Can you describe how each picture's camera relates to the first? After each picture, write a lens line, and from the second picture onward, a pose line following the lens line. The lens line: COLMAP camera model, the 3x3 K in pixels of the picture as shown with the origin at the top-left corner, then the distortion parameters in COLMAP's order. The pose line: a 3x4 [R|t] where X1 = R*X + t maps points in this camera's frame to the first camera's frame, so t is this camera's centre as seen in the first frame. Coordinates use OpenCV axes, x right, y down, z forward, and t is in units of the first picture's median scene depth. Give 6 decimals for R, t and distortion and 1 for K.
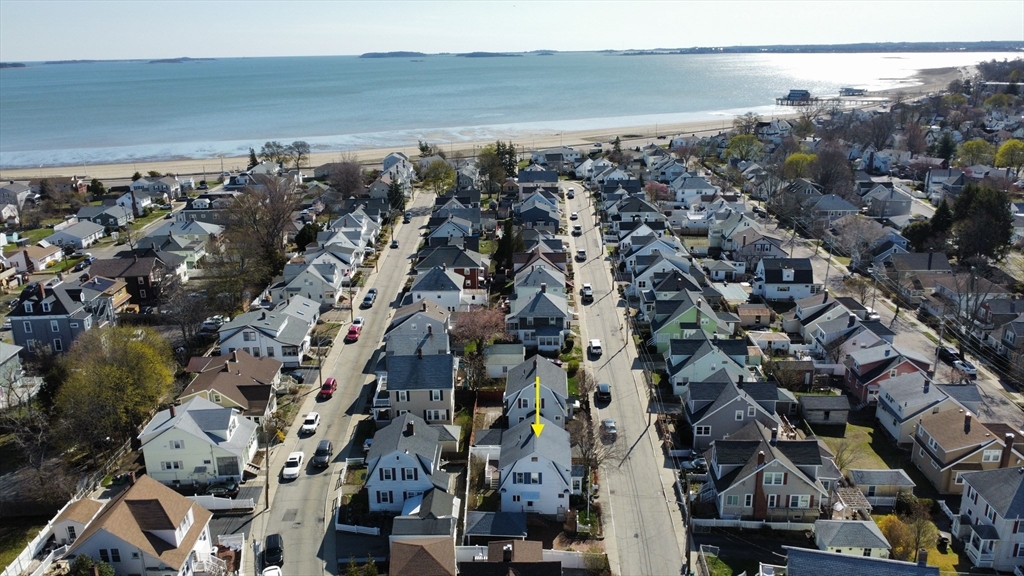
lens RADIAL K [[760.0, 0, 512.0], [0, 760.0, 288.0], [0, 0, 1]] dist [0.003412, 0.000227]
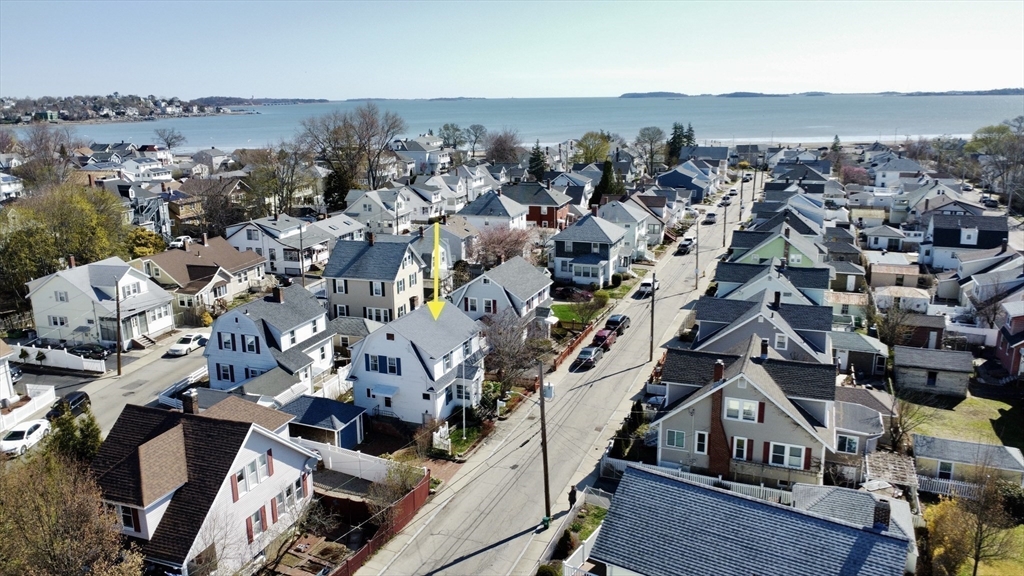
lens RADIAL K [[760.0, 0, 512.0], [0, 760.0, 288.0], [0, 0, 1]] dist [0.003412, 0.000227]
pose [[0.946711, 0.081544, -0.311590, 0.282633], [-0.097290, 0.994630, -0.035303, 0.154823], [0.307038, 0.063736, 0.949561, 0.286819]]
